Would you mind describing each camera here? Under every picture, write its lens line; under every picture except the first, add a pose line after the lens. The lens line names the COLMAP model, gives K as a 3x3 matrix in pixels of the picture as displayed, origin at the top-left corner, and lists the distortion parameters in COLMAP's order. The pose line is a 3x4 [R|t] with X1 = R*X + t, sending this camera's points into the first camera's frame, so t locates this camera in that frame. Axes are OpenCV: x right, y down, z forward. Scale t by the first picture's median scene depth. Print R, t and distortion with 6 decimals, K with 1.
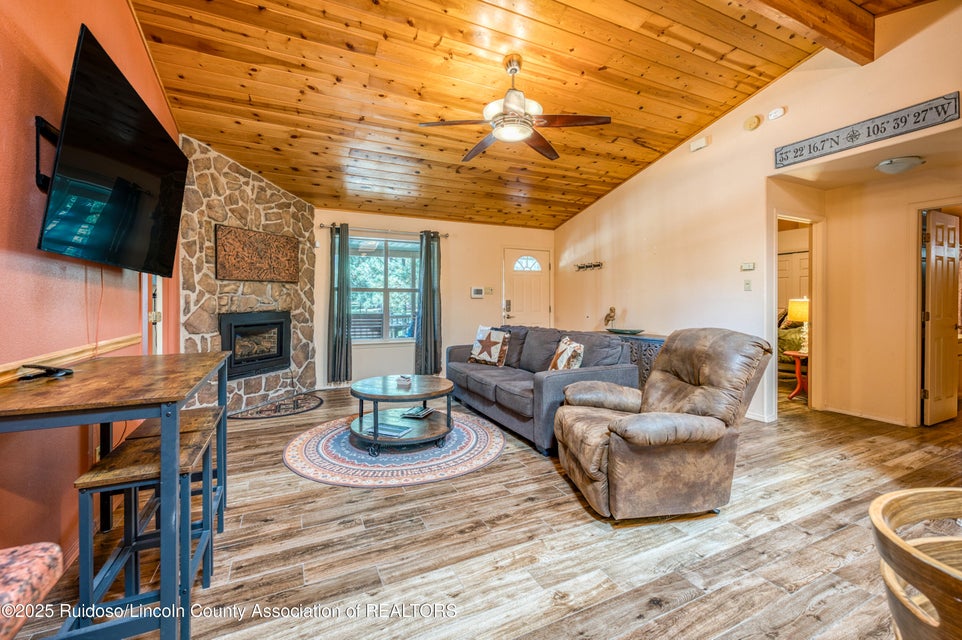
lens RADIAL K [[396.0, 0, 467.9], [0, 396.0, 302.3], [0, 0, 1]] dist [-0.001640, 0.001129]
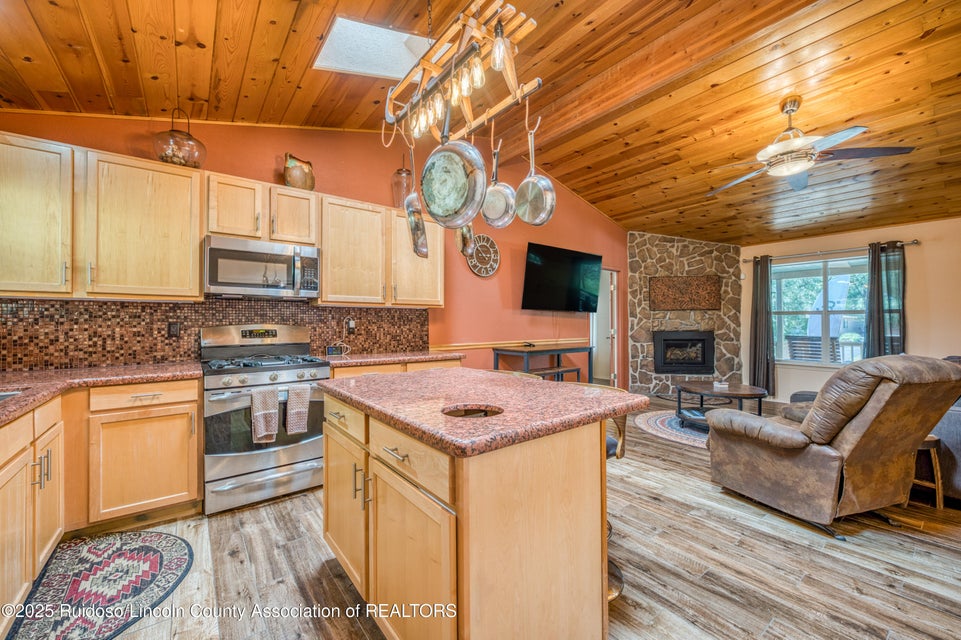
lens RADIAL K [[380.8, 0, 481.1], [0, 380.8, 320.2], [0, 0, 1]] dist [-0.000779, 0.000008]
pose [[0.221618, -0.008211, -0.975099, 0.709947], [-0.004809, 0.999943, -0.009513, 0.001322], [0.975122, 0.006797, 0.221566, -0.040557]]
